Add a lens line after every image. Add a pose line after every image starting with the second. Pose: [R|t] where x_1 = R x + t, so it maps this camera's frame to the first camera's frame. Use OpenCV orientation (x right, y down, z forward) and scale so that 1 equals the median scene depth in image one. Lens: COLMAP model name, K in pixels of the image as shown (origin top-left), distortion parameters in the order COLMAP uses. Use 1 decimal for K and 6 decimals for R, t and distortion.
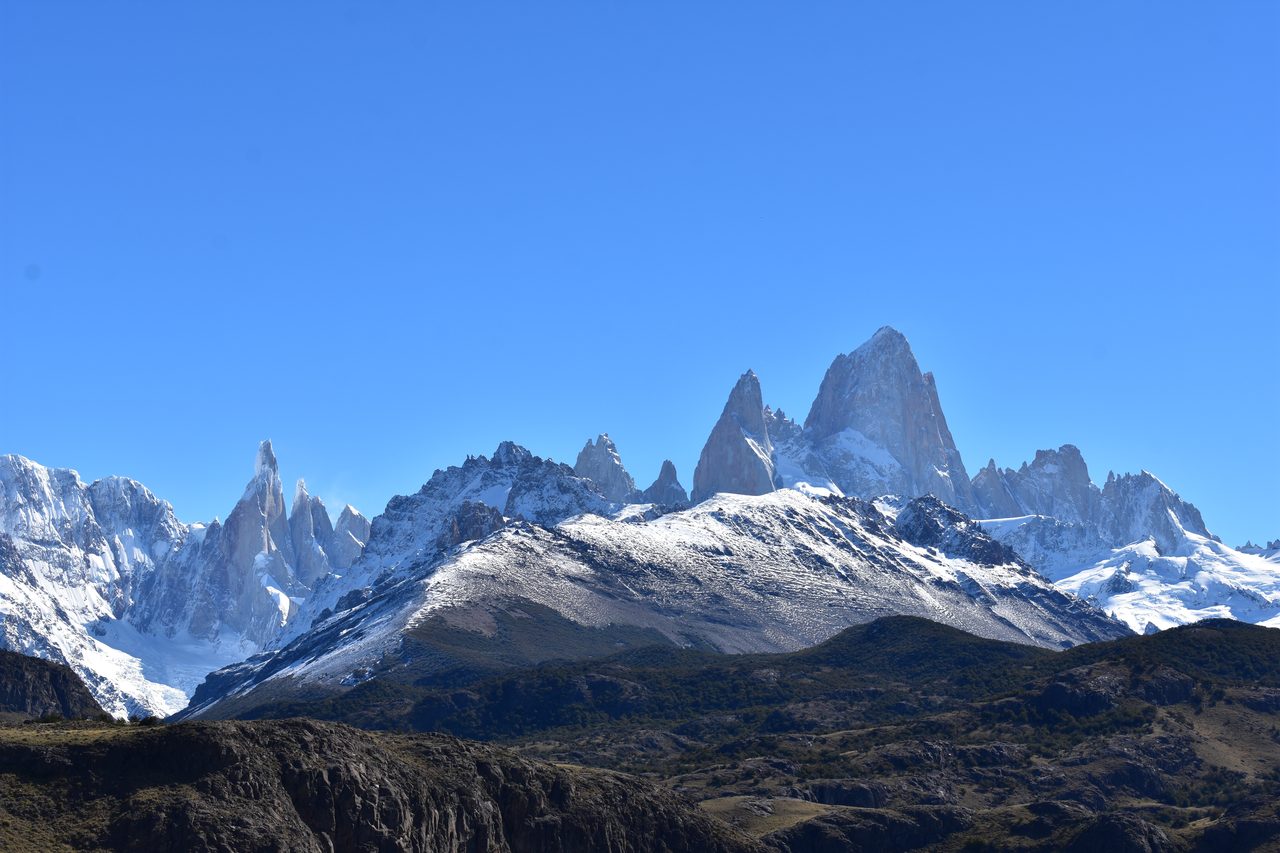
lens RADIAL K [[2434.1, 0, 640.0], [0, 2434.1, 426.5], [0, 0, 1]] dist [0.021116, 0.085646]
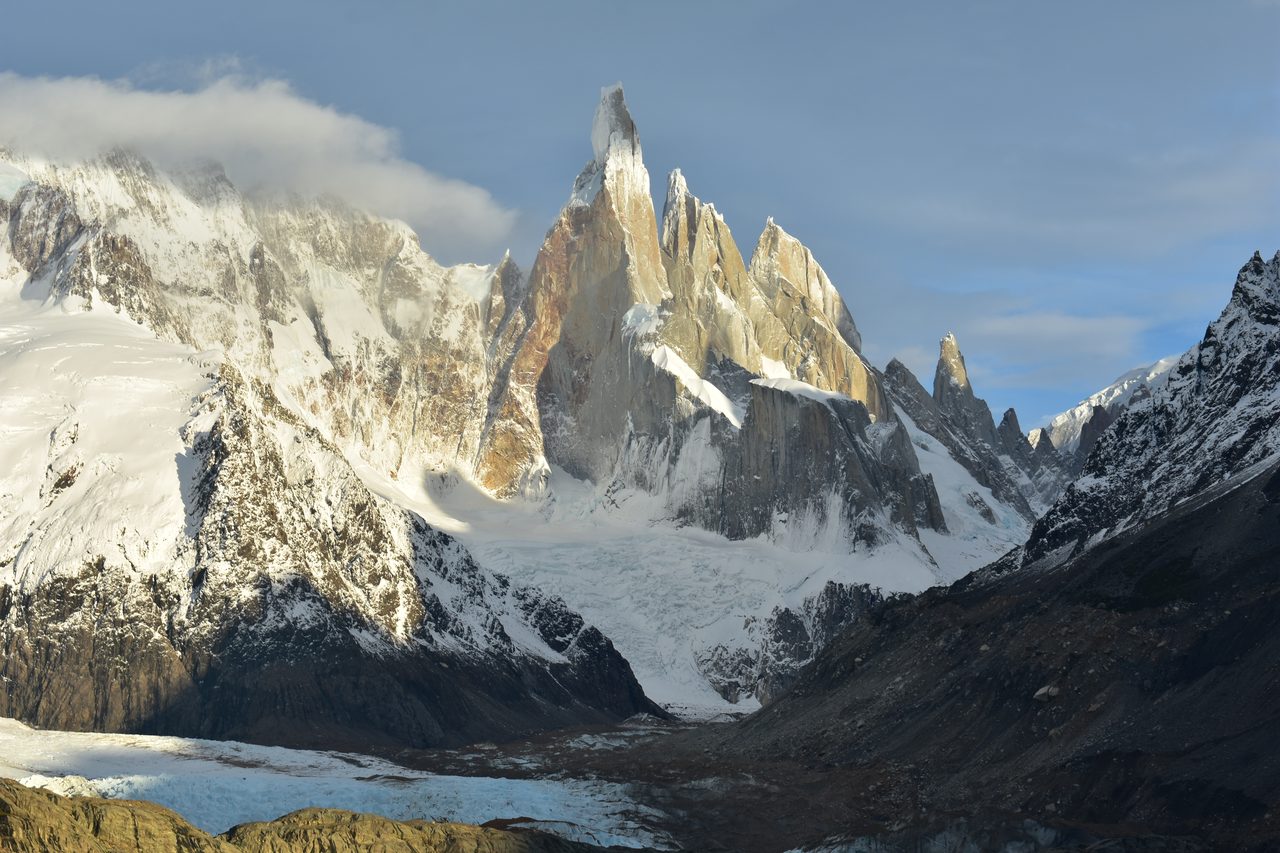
lens RADIAL K [[2922.4, 0, 640.0], [0, 2922.4, 426.5], [0, 0, 1]] dist [0.056214, 0.575039]
pose [[0.999490, -0.030928, 0.007897, -0.157971], [0.030777, 0.999353, 0.018594, 0.063706], [-0.008467, -0.018342, 0.999796, 0.433568]]
